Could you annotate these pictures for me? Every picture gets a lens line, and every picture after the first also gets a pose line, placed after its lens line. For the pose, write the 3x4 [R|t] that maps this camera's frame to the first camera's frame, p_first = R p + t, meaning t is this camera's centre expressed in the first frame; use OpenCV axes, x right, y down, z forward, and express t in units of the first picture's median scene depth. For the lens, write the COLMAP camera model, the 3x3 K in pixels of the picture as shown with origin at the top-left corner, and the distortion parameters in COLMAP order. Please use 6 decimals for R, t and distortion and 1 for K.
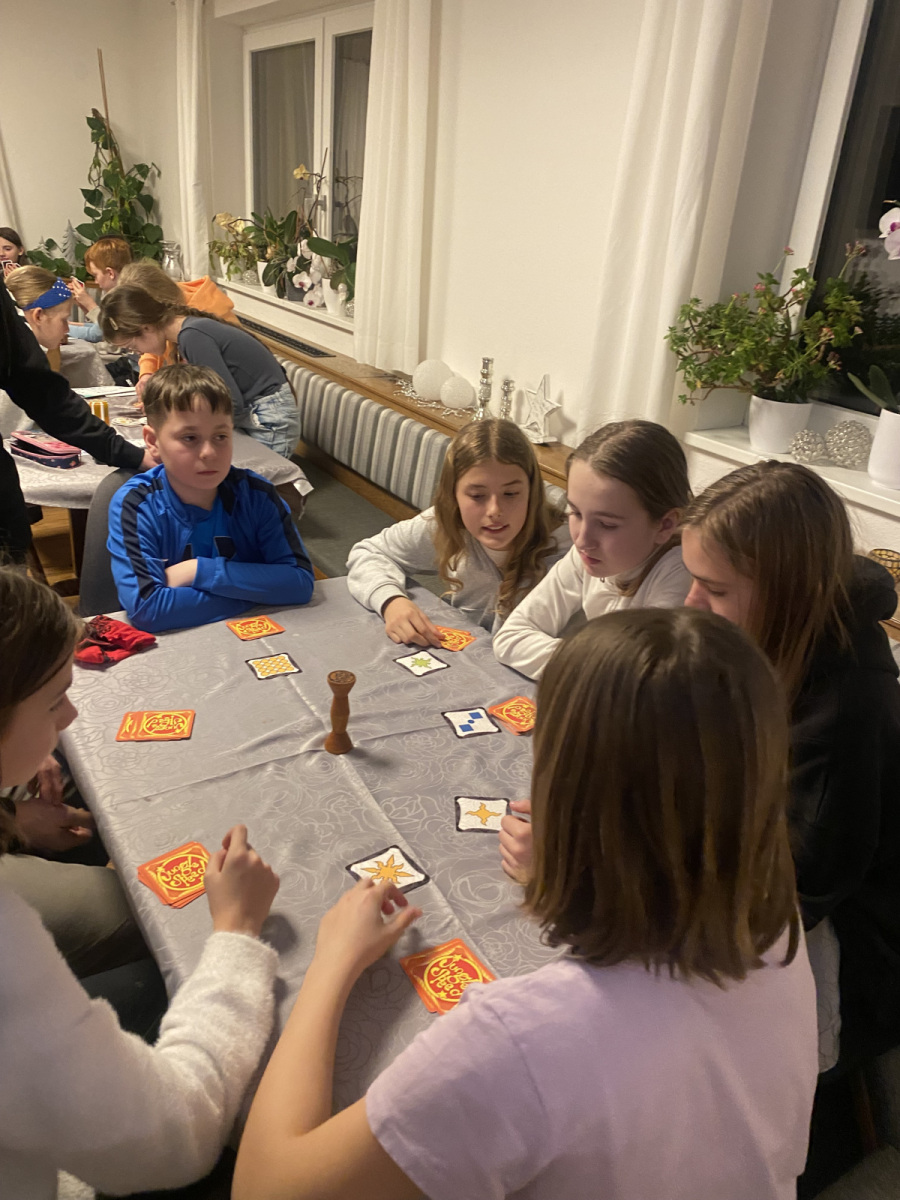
lens RADIAL K [[908.8, 0, 457.8], [0, 908.8, 608.4], [0, 0, 1]] dist [0.022457, -0.026369]
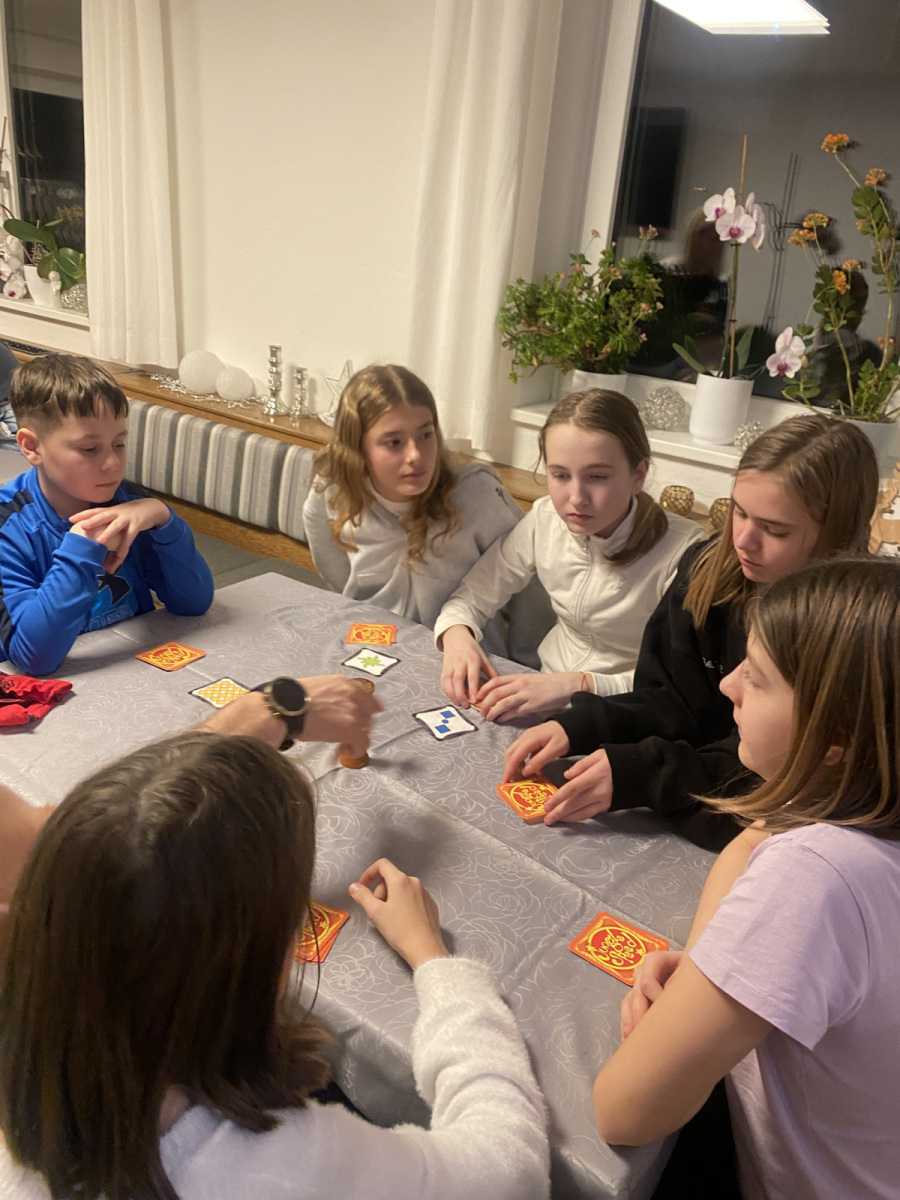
lens RADIAL K [[908.8, 0, 452.4], [0, 908.8, 603.8], [0, 0, 1]] dist [0.022457, -0.026369]
pose [[0.925846, -0.140703, 0.350731, -0.120741], [0.138048, 0.989886, 0.032701, -0.008694], [-0.351785, 0.018142, 0.935905, 0.030312]]
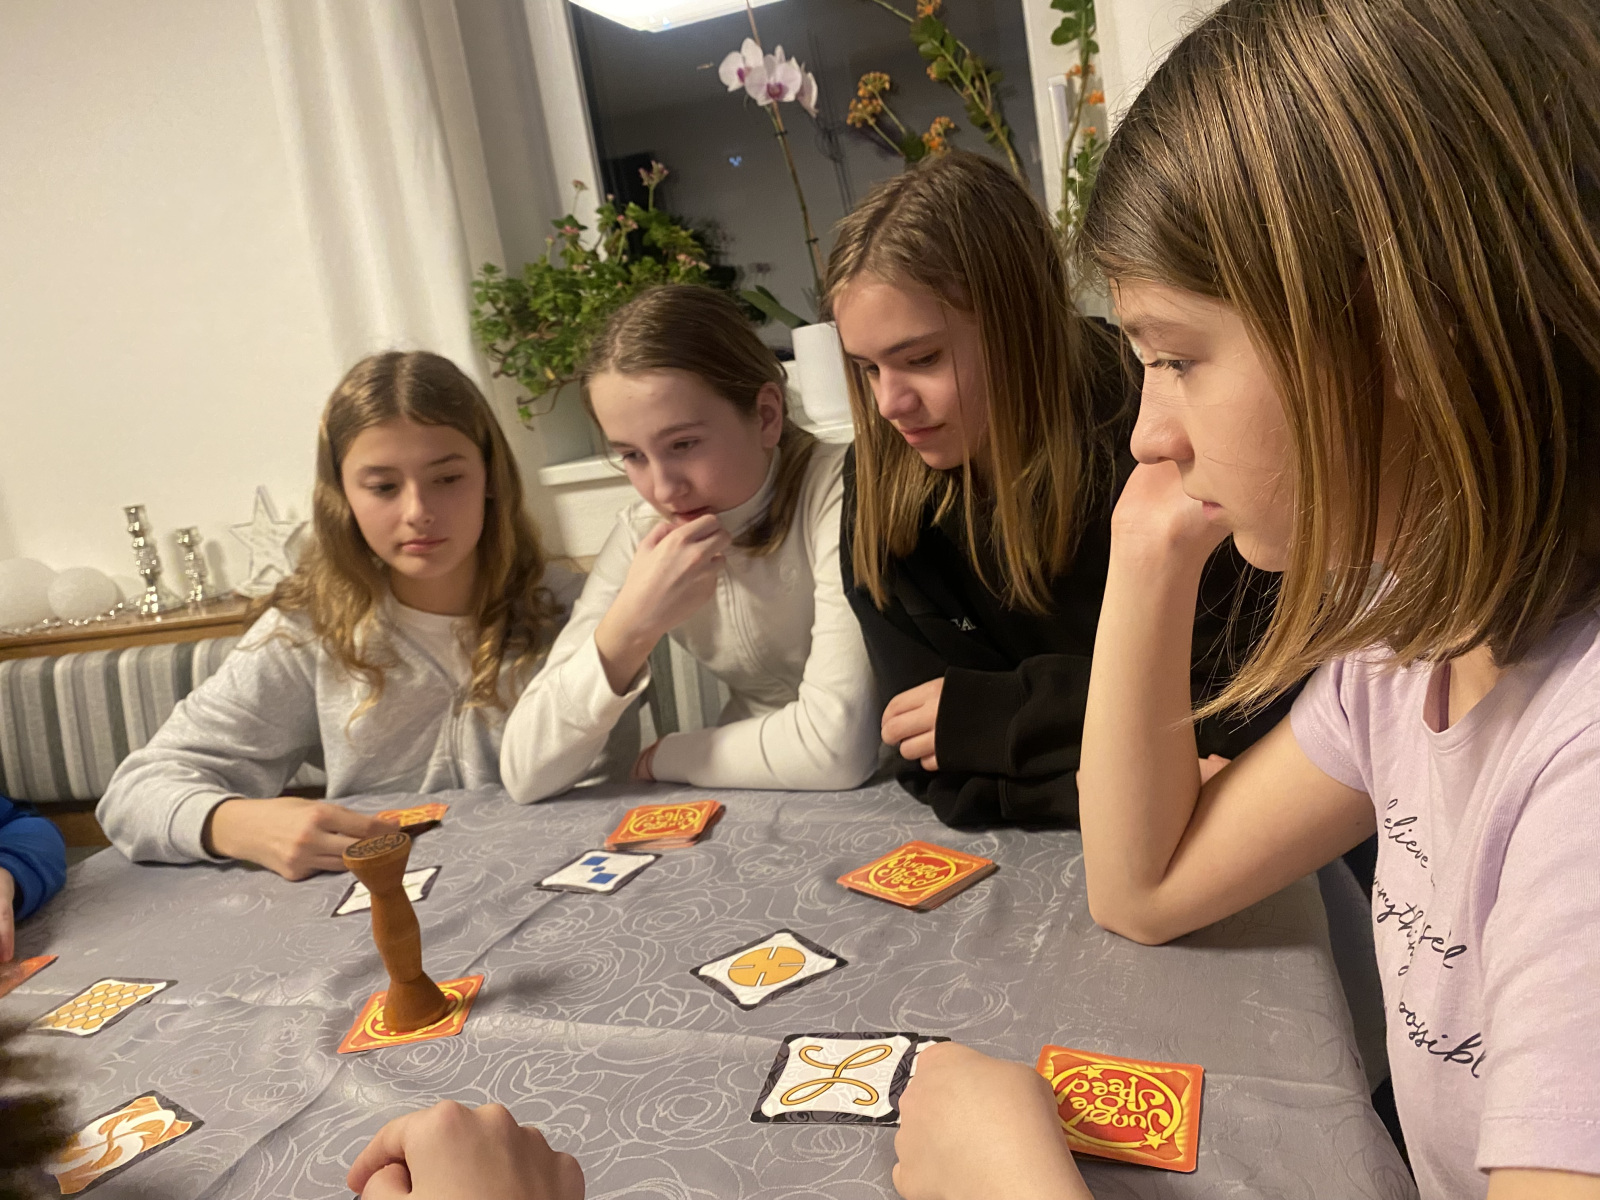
lens RADIAL K [[1211.8, 0, 774.2], [0, 1211.8, 599.1], [0, 0, 1]] dist [0.022457, -0.026369]
pose [[0.750447, -0.302806, 0.587485, -0.097516], [0.454172, 0.882026, -0.125533, 0.046550], [-0.480164, 0.361025, 0.799439, 0.140160]]
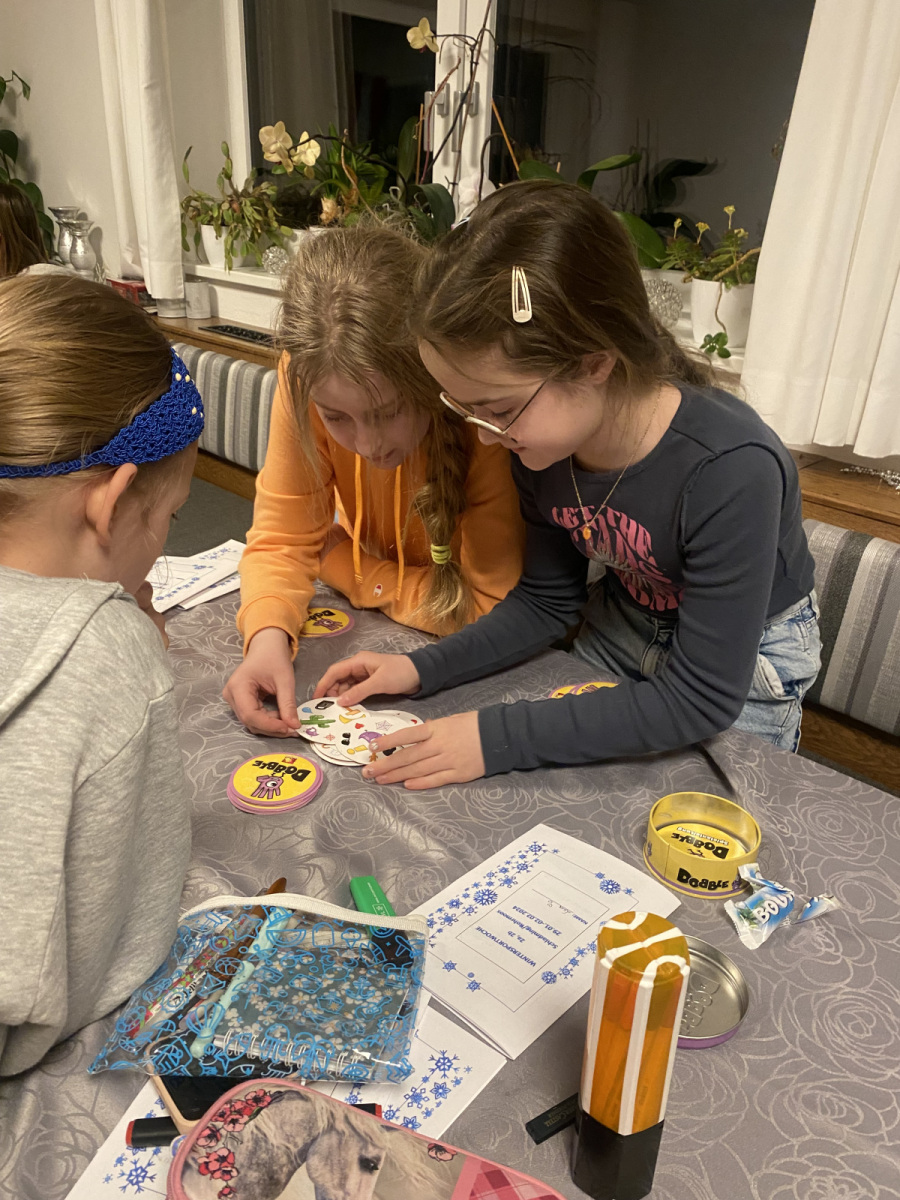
lens RADIAL K [[845.2, 0, 451.9], [0, 845.2, 595.4], [0, 0, 1]] dist [-0.003217, -0.001815]
pose [[0.970481, -0.135823, 0.199297, -0.301417], [0.126670, 0.990245, 0.058043, -0.218330], [-0.205236, -0.031084, 0.978219, 0.577545]]
